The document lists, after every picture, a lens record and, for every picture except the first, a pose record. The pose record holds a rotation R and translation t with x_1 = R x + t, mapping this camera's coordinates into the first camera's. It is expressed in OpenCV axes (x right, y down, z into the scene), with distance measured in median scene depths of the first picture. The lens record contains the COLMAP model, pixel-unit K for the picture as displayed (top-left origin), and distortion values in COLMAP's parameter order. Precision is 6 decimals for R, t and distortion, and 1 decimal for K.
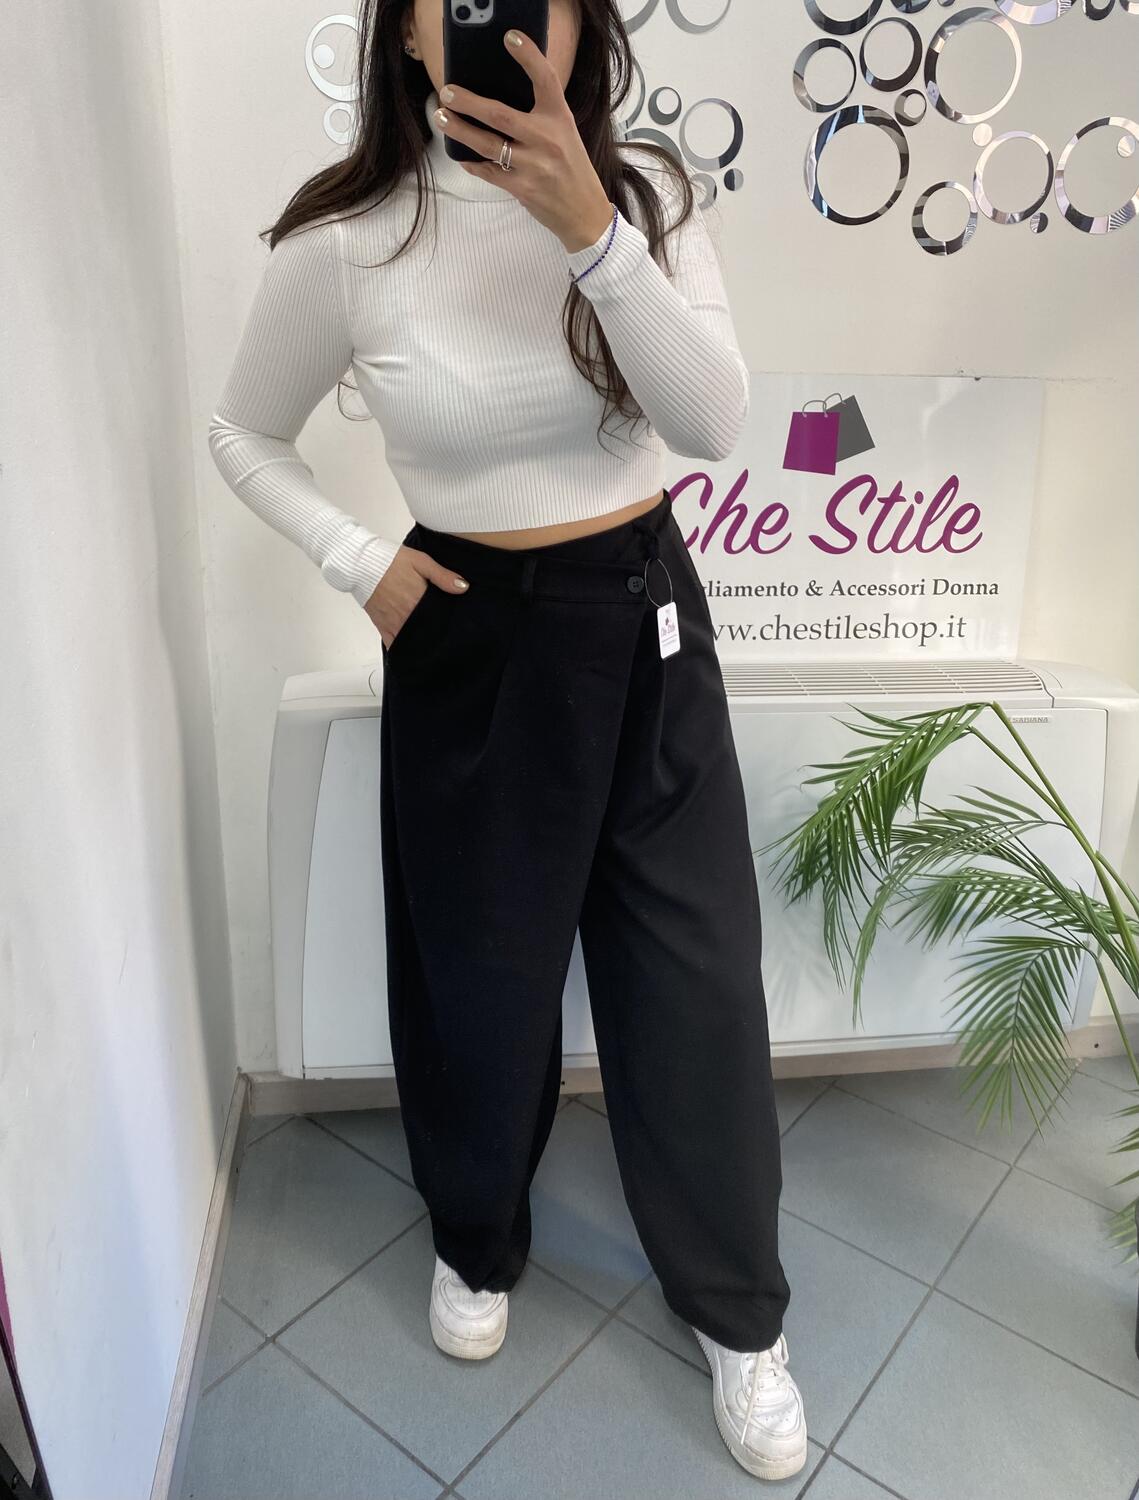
lens RADIAL K [[1318.7, 0, 541.3], [0, 1318.7, 731.8], [0, 0, 1]] dist [0.049274, -0.042059]
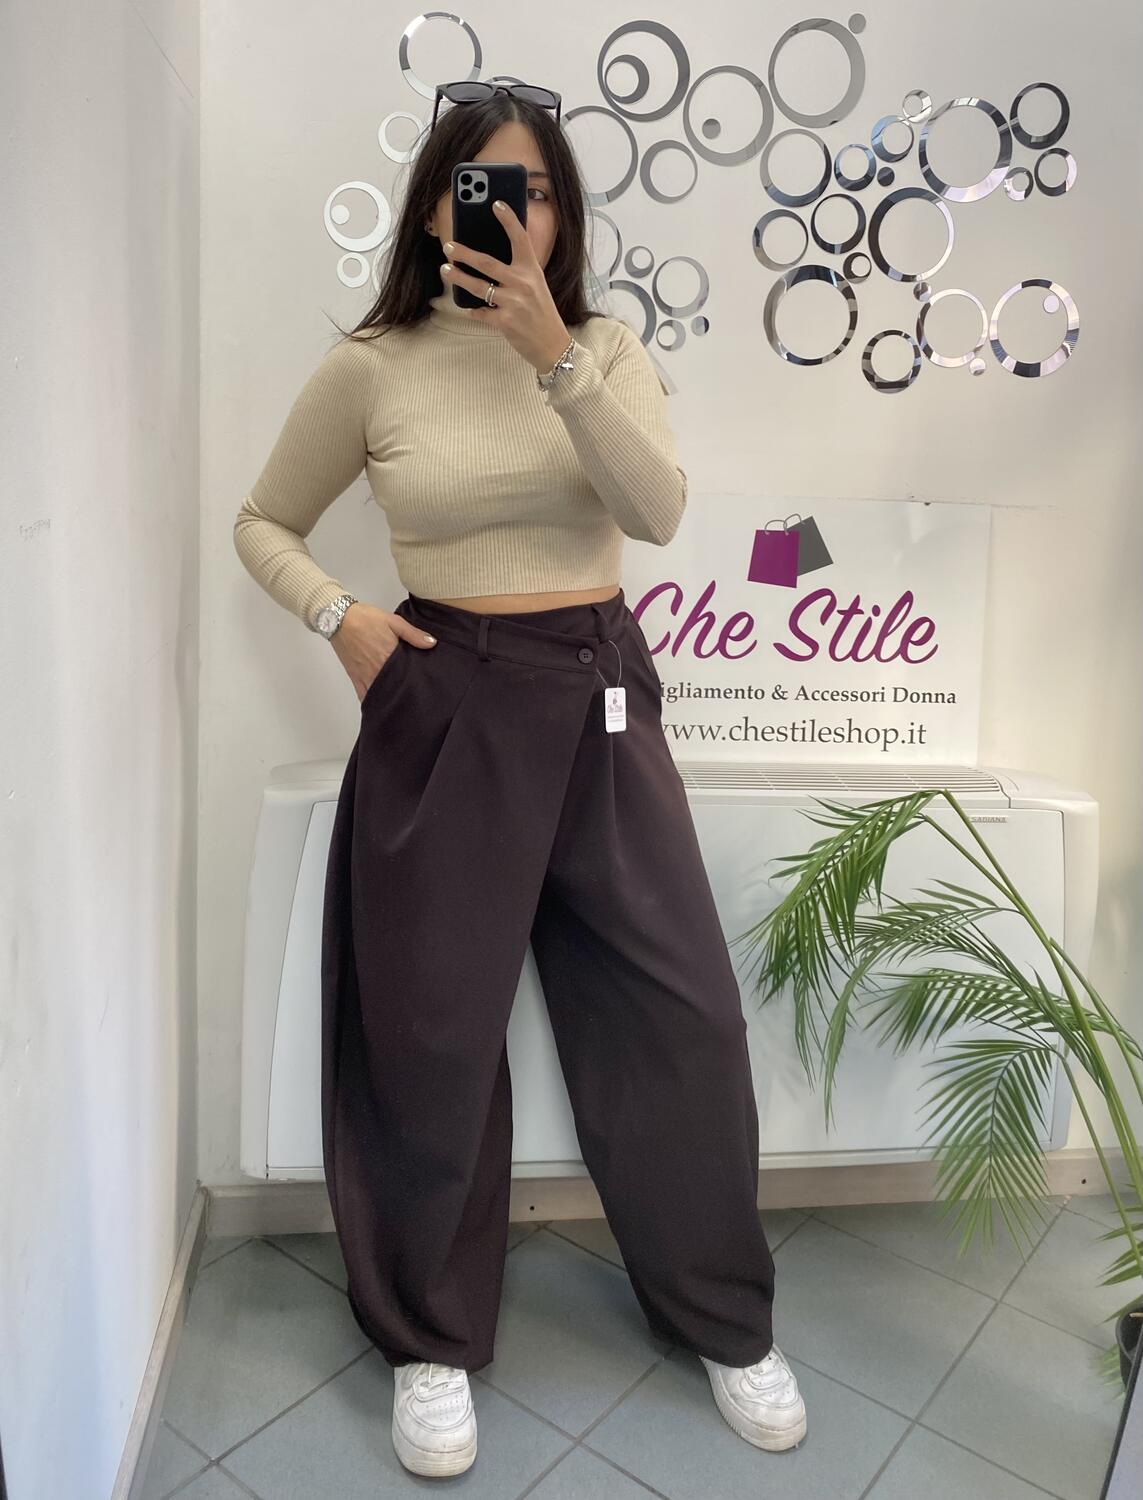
lens RADIAL K [[1381.3, 0, 540.5], [0, 1381.3, 637.9], [0, 0, 1]] dist [0.052894, -0.046931]
pose [[0.999734, 0.021834, 0.007444, 0.006941], [-0.020018, 0.981496, -0.190433, 0.062291], [-0.011464, 0.190233, 0.981672, -0.086819]]
